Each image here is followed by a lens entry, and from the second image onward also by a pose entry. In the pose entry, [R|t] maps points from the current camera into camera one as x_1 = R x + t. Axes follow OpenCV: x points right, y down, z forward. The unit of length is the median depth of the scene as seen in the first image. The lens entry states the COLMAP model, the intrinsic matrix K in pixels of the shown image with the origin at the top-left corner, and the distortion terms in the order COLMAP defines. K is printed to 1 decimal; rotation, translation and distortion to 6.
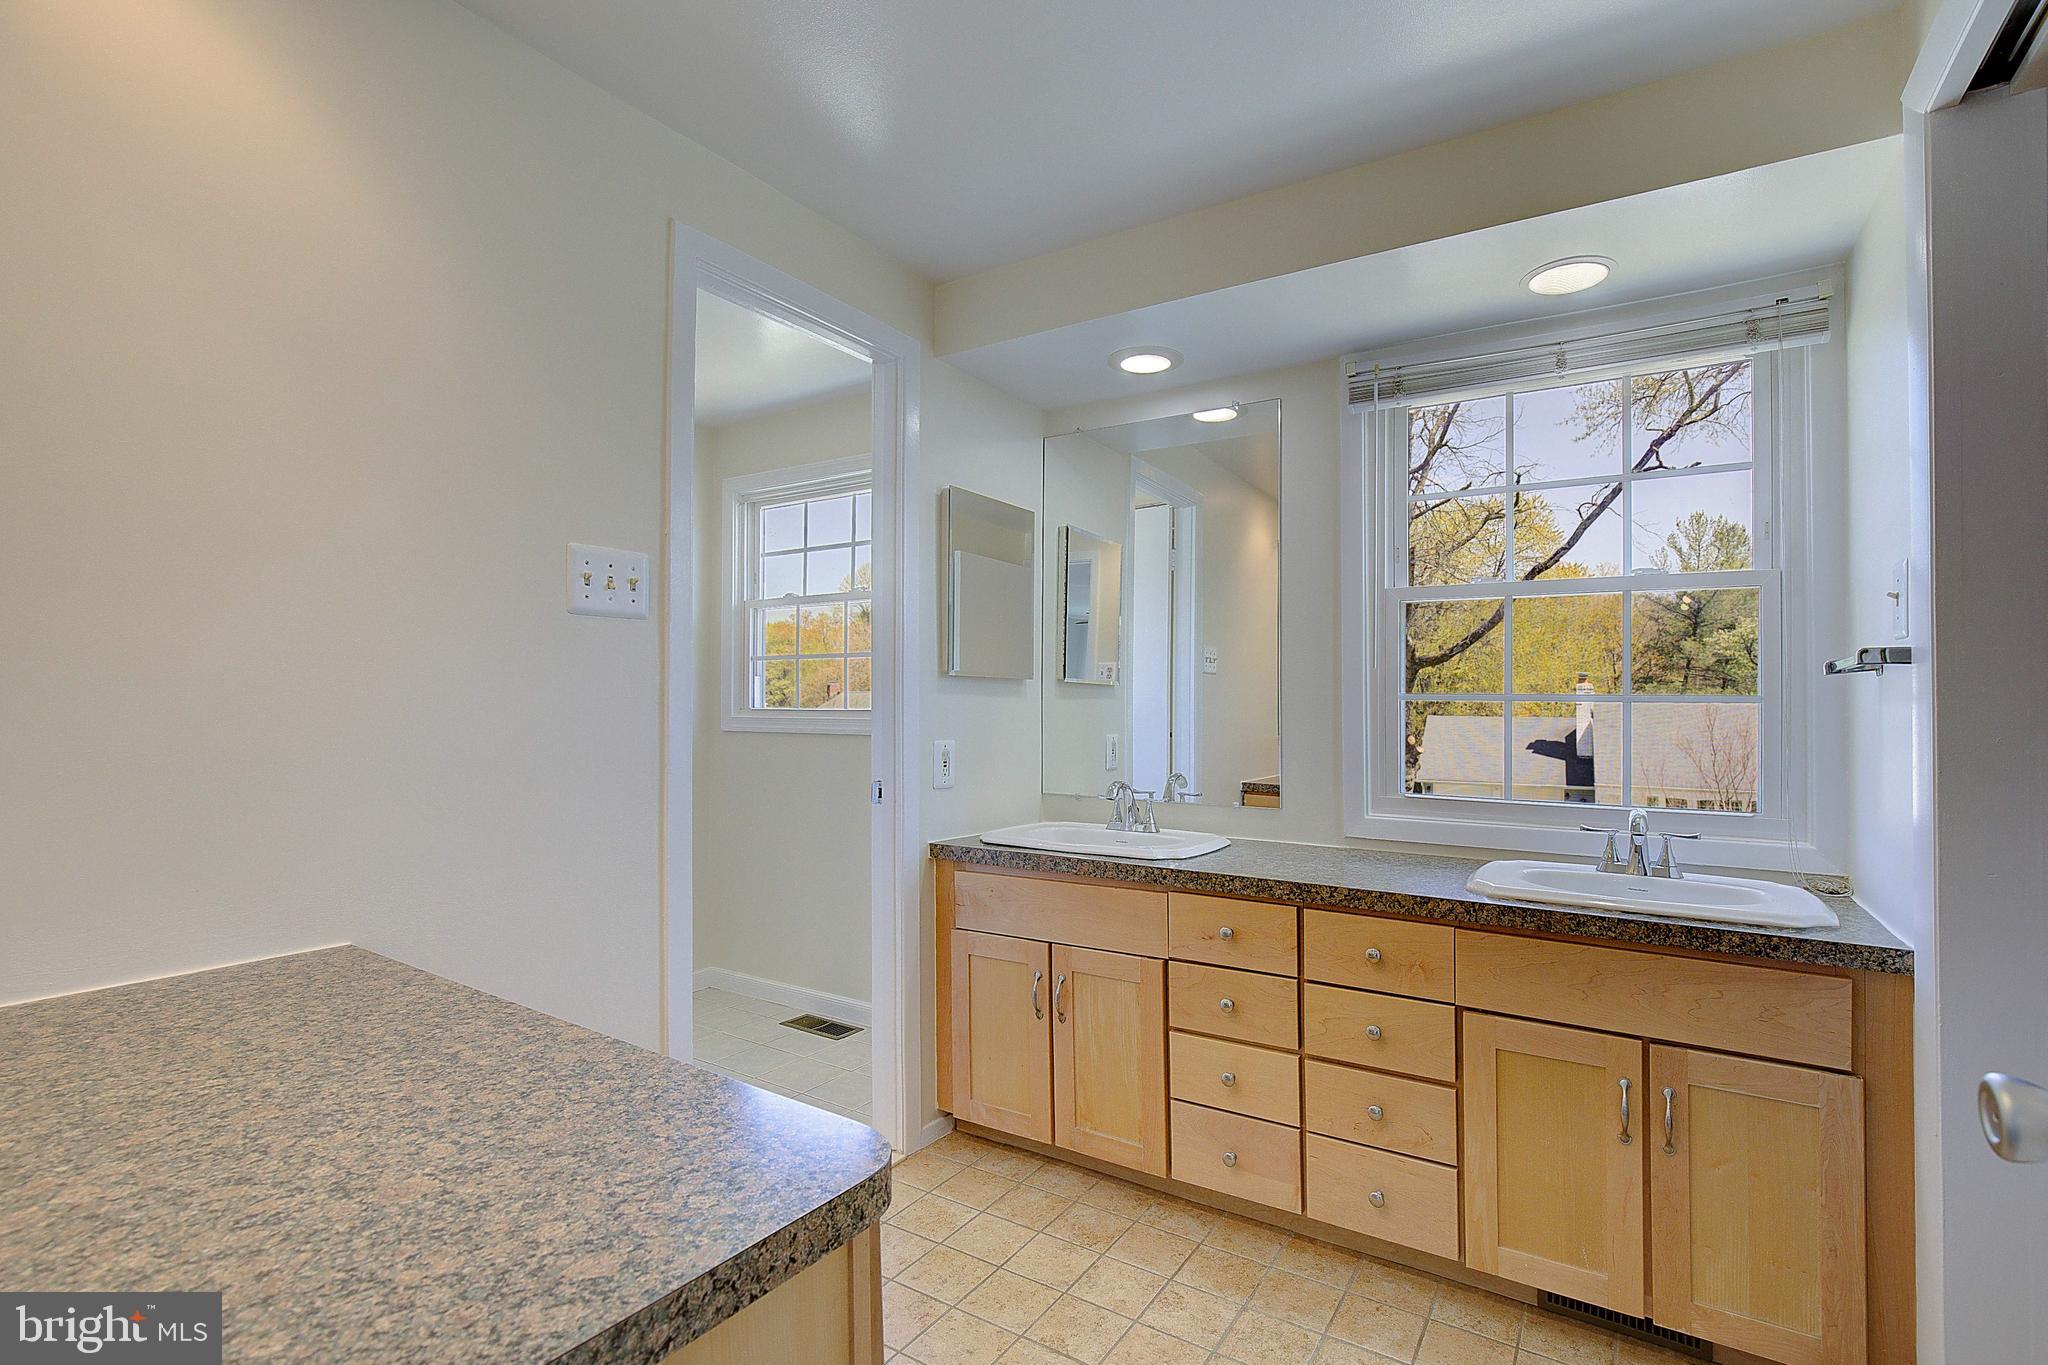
lens RADIAL K [[957.0, 0, 1028.6], [0, 957.0, 691.0], [0, 0, 1]] dist [-0.027622, 0.007026]
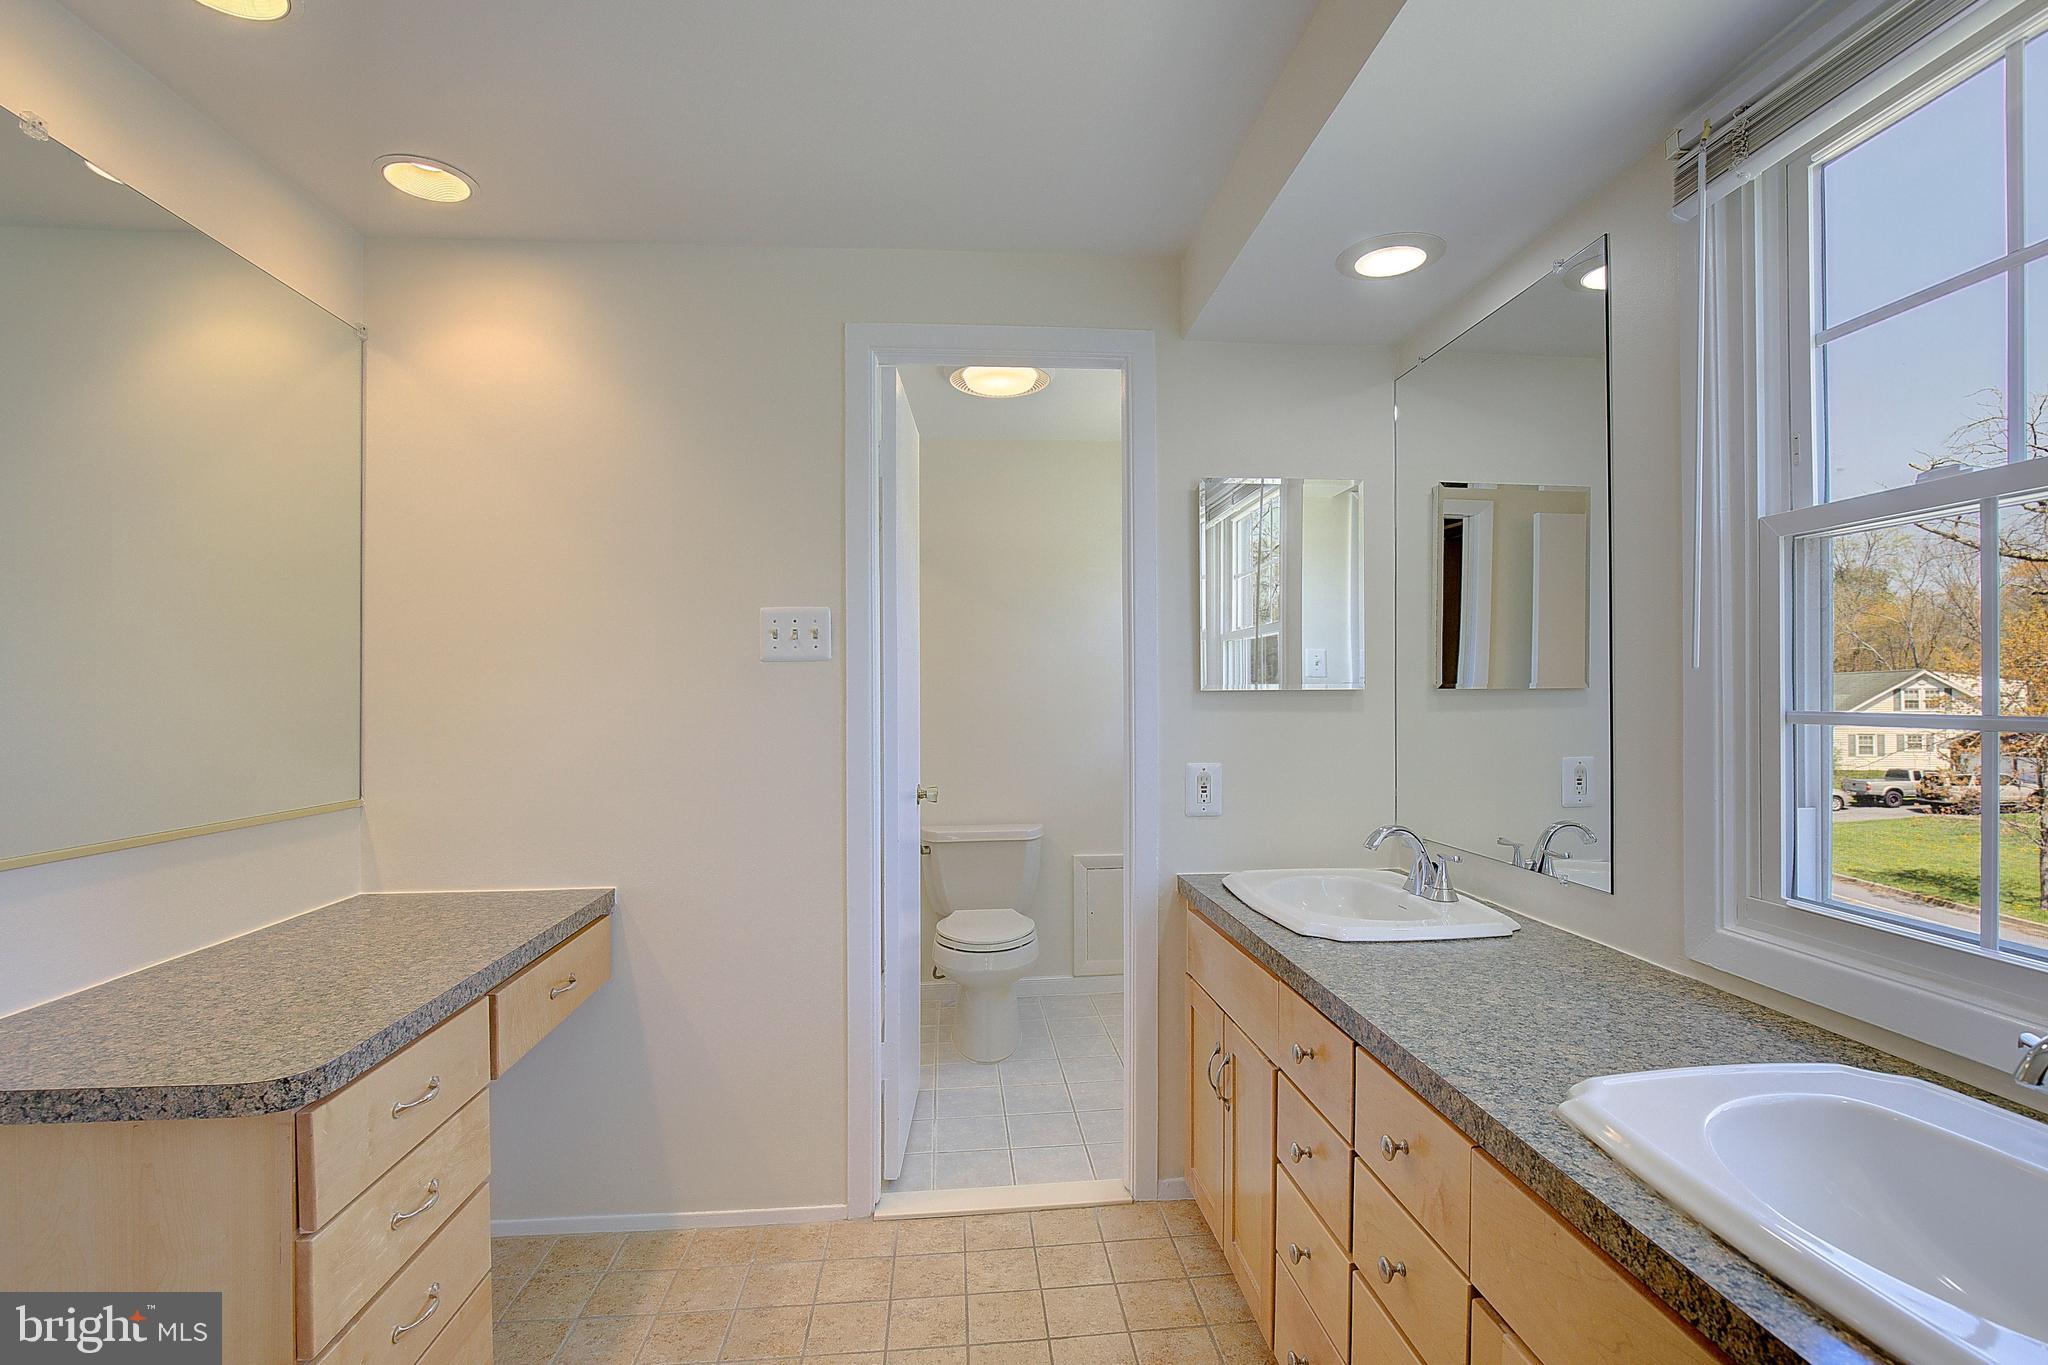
lens RADIAL K [[957.0, 0, 1028.6], [0, 957.0, 691.0], [0, 0, 1]] dist [-0.027622, 0.007026]
pose [[0.612735, -0.017888, -0.790086, 0.719717], [0.029338, 0.999570, 0.000121, -0.028558], [0.789744, -0.023254, 0.612996, 0.443391]]
